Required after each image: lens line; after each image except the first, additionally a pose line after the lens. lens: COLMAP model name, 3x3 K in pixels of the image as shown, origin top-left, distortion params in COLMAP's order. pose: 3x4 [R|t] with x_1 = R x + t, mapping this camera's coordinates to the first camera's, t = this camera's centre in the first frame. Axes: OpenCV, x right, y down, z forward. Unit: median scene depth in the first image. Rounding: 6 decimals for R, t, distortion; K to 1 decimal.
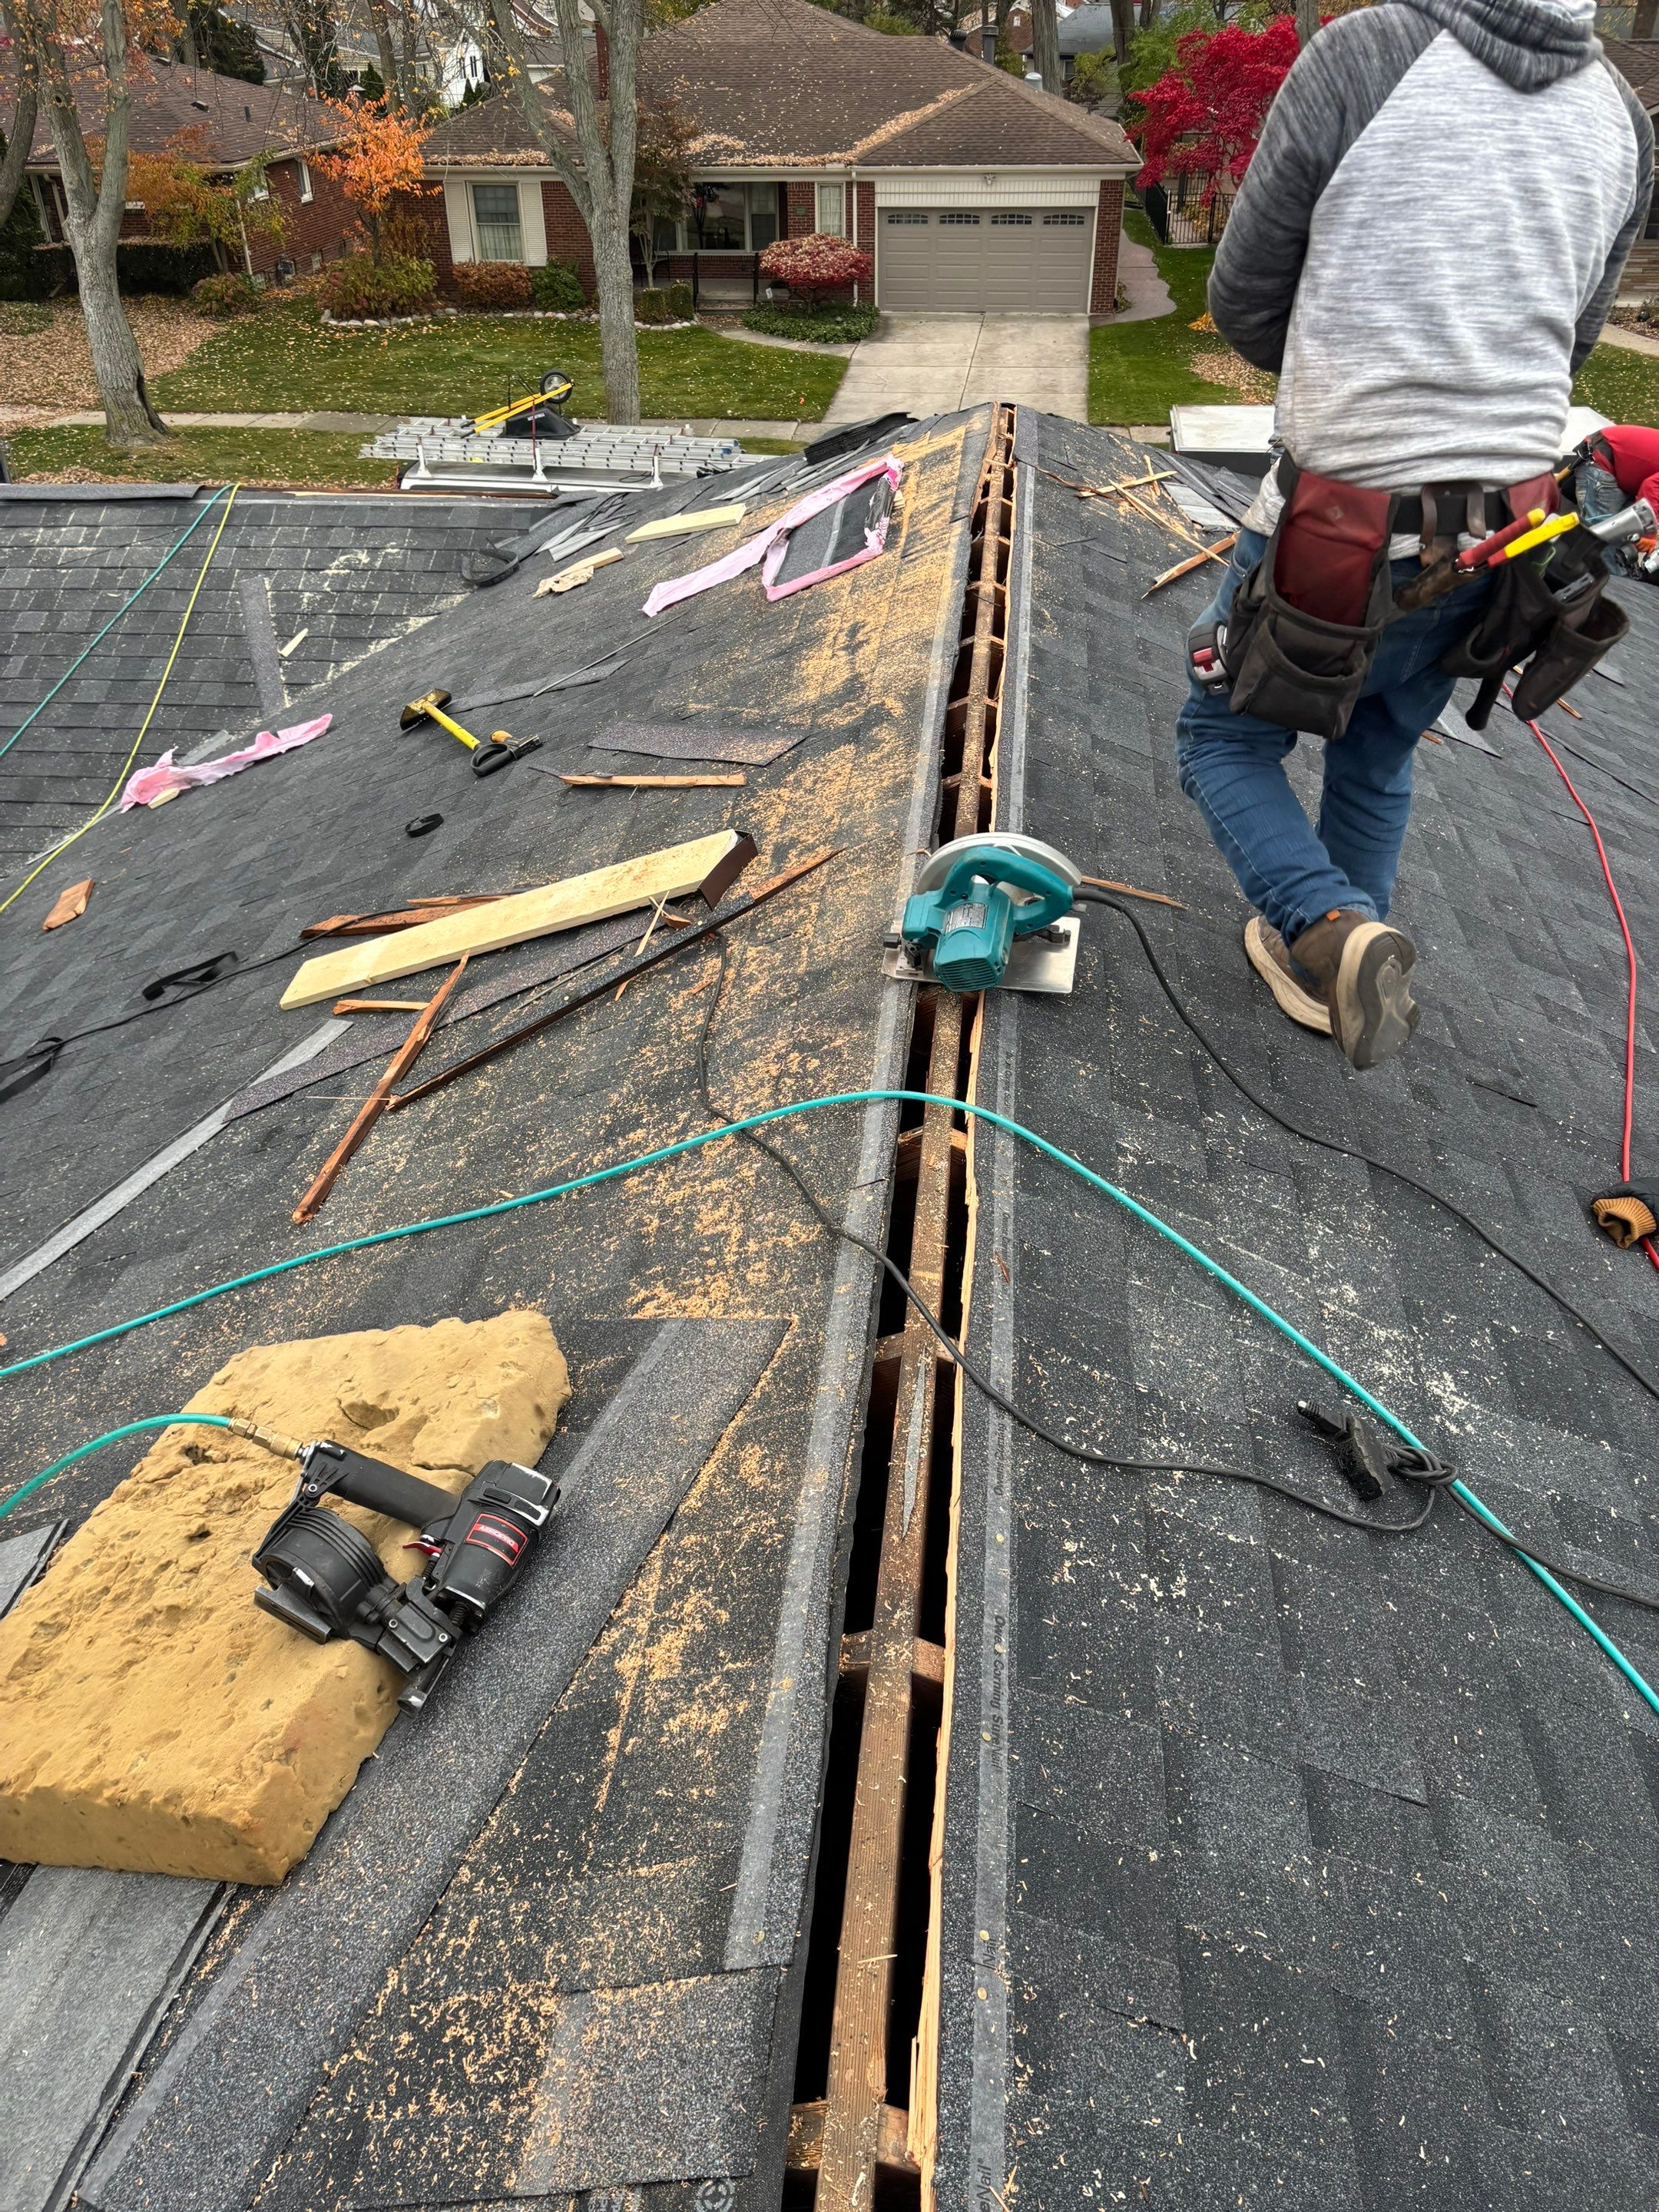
lens RADIAL K [[1648.8, 0, 827.3], [0, 1648.8, 1174.7], [0, 0, 1]] dist [0.008580, -0.040273]
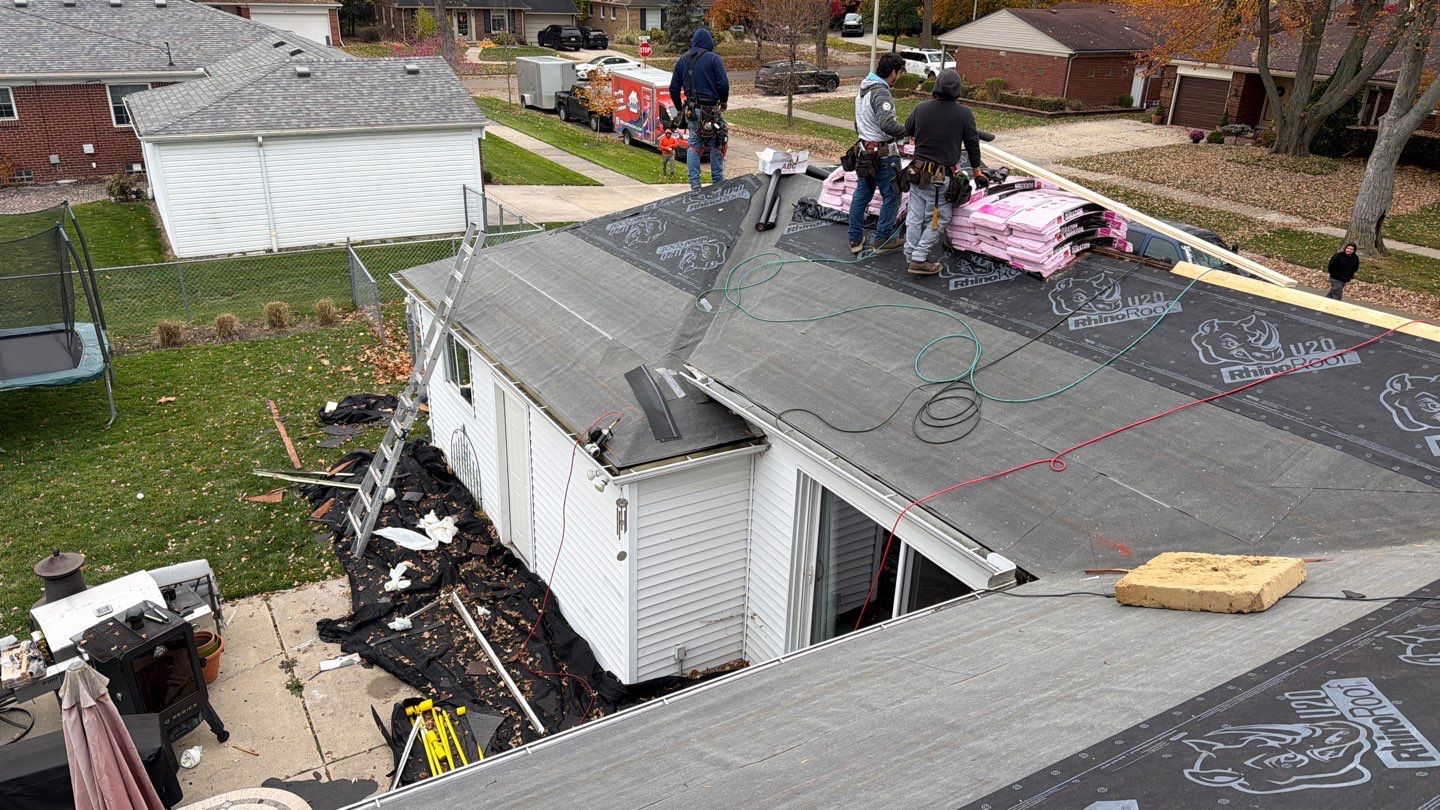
lens RADIAL K [[1001.7, 0, 713.9], [0, 1001.7, 419.8], [0, 0, 1]] dist [0.057579, -0.080589]
pose [[0.587351, 0.344774, -0.732222, -0.025898], [-0.496372, 0.868046, 0.010564, -0.020163], [0.639244, 0.357250, 0.680984, 0.031467]]
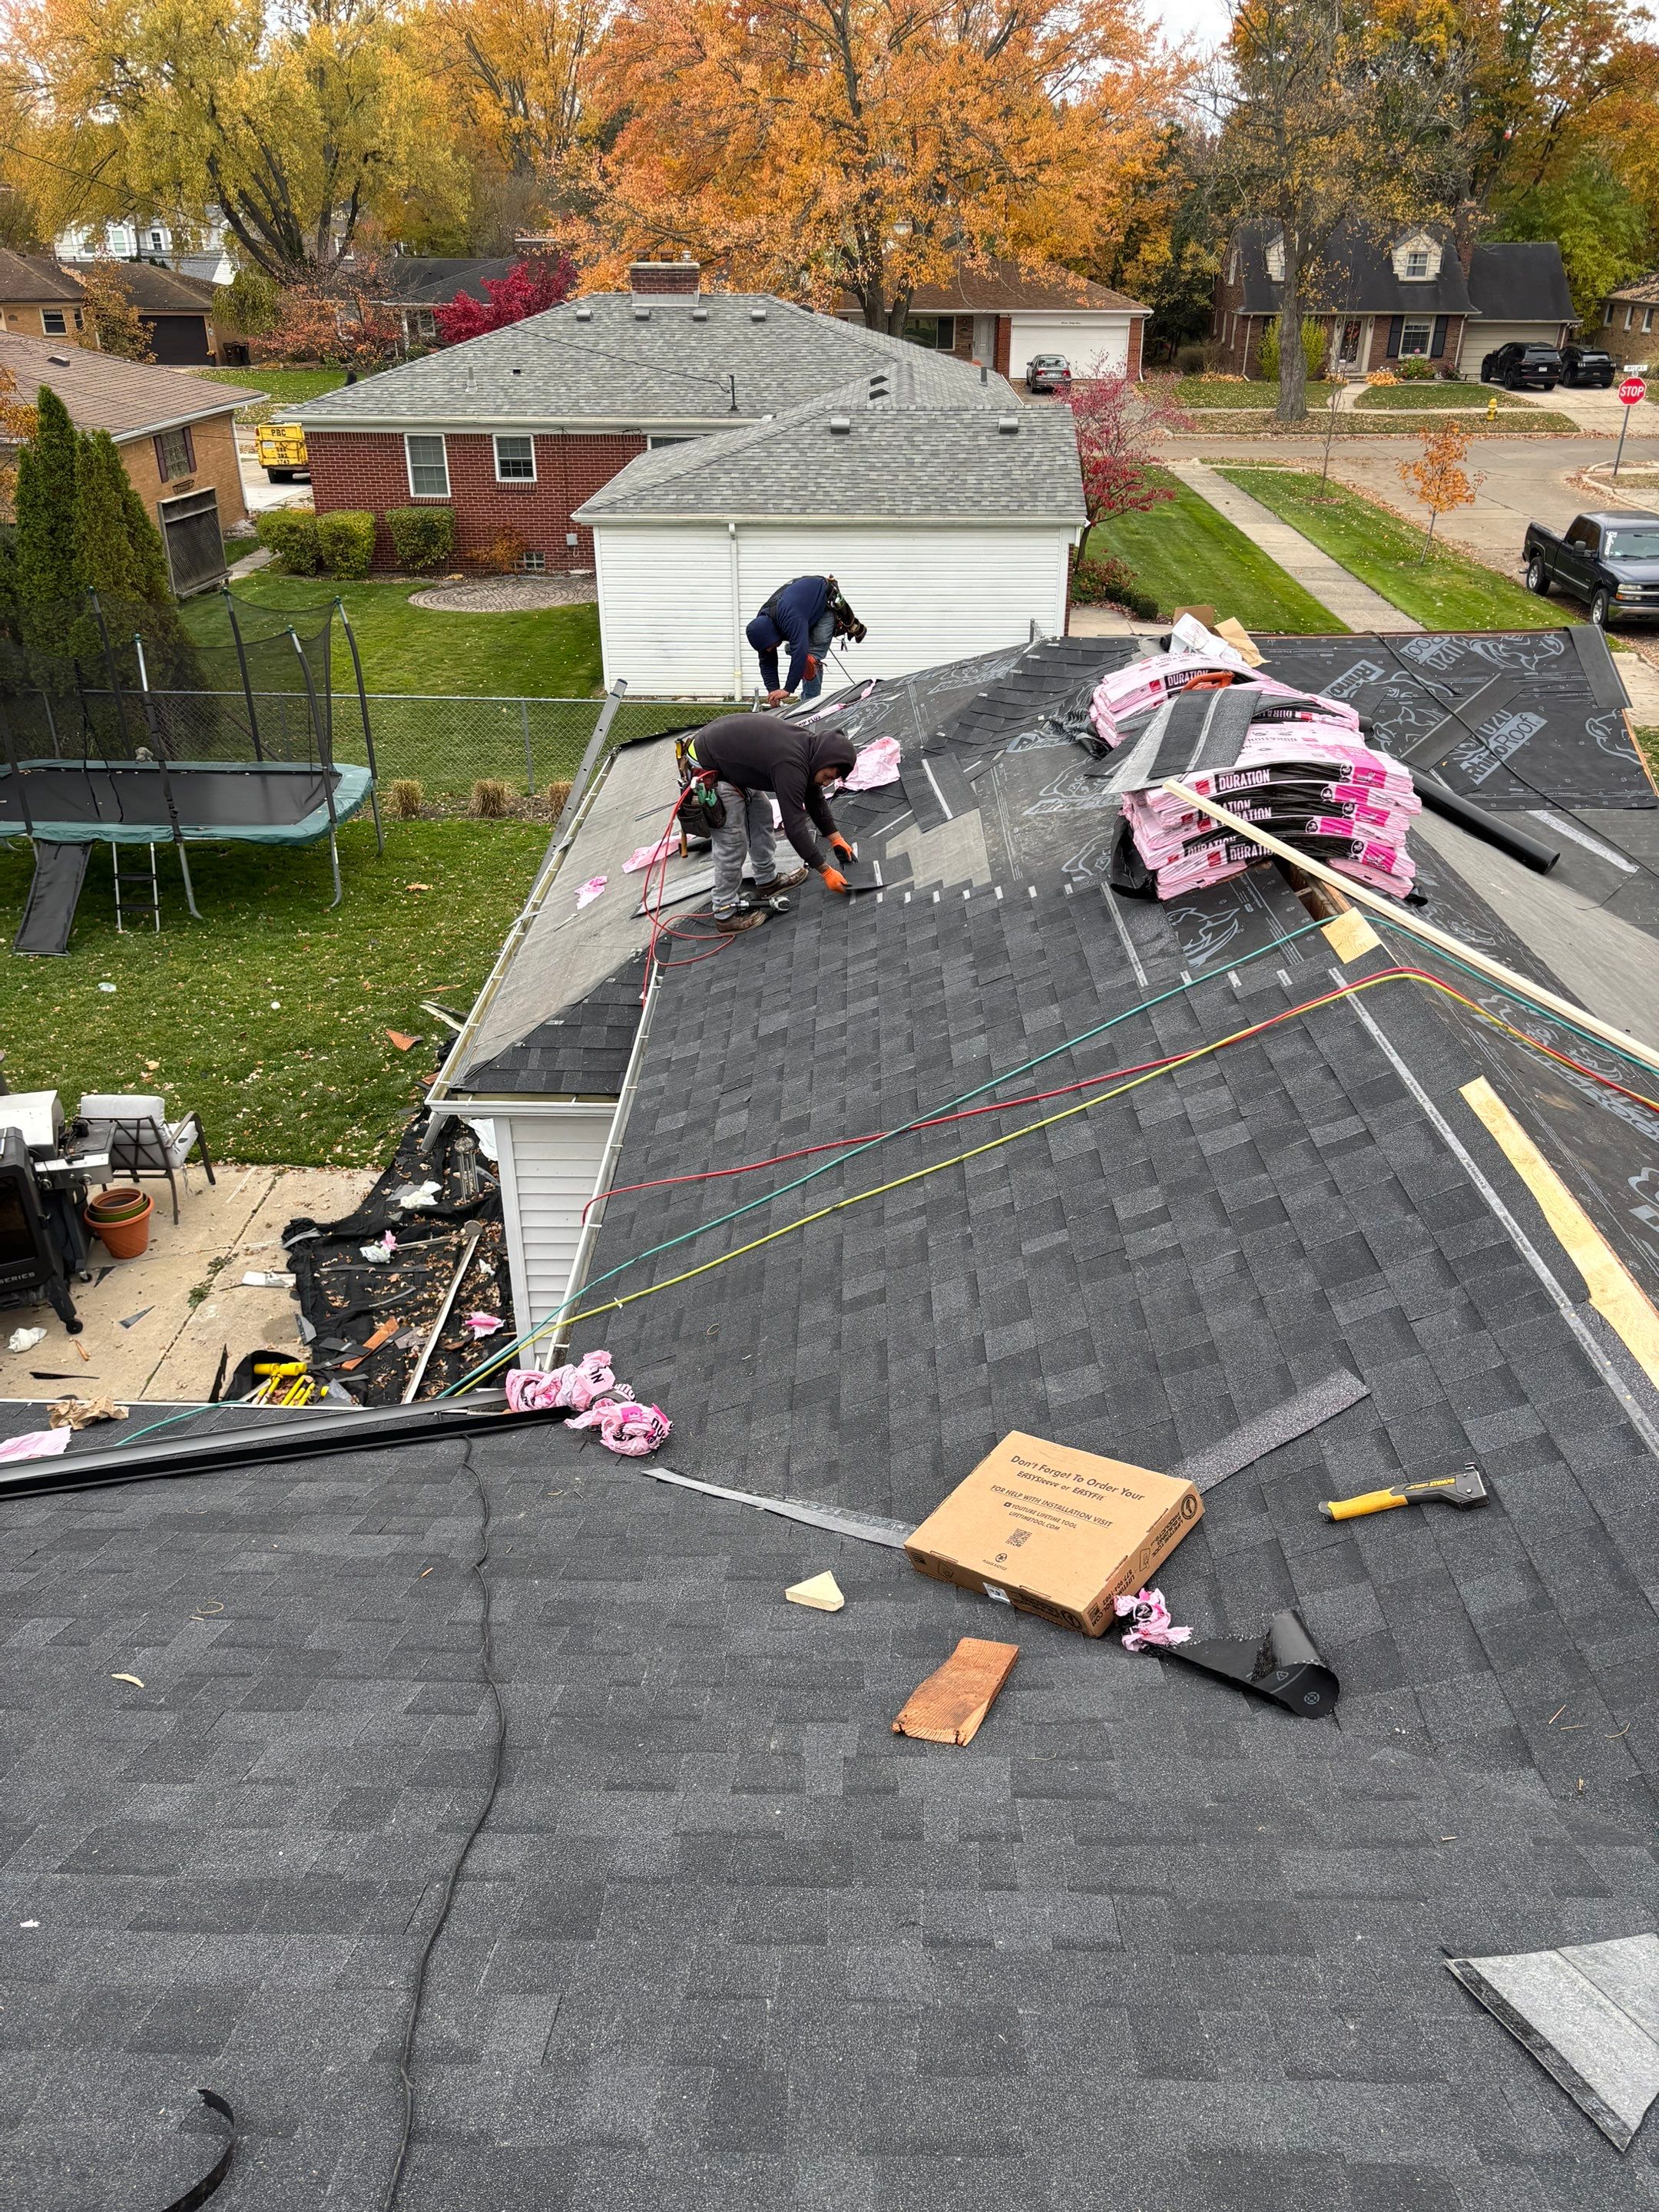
lens RADIAL K [[1648.8, 0, 841.9], [0, 1648.8, 1114.5], [0, 0, 1]] dist [0.055818, -0.062870]
pose [[0.081793, 0.468737, -0.879543, 0.010465], [-0.584616, 0.737293, 0.338561, -0.101607], [0.807176, 0.486503, 0.334336, 0.136924]]
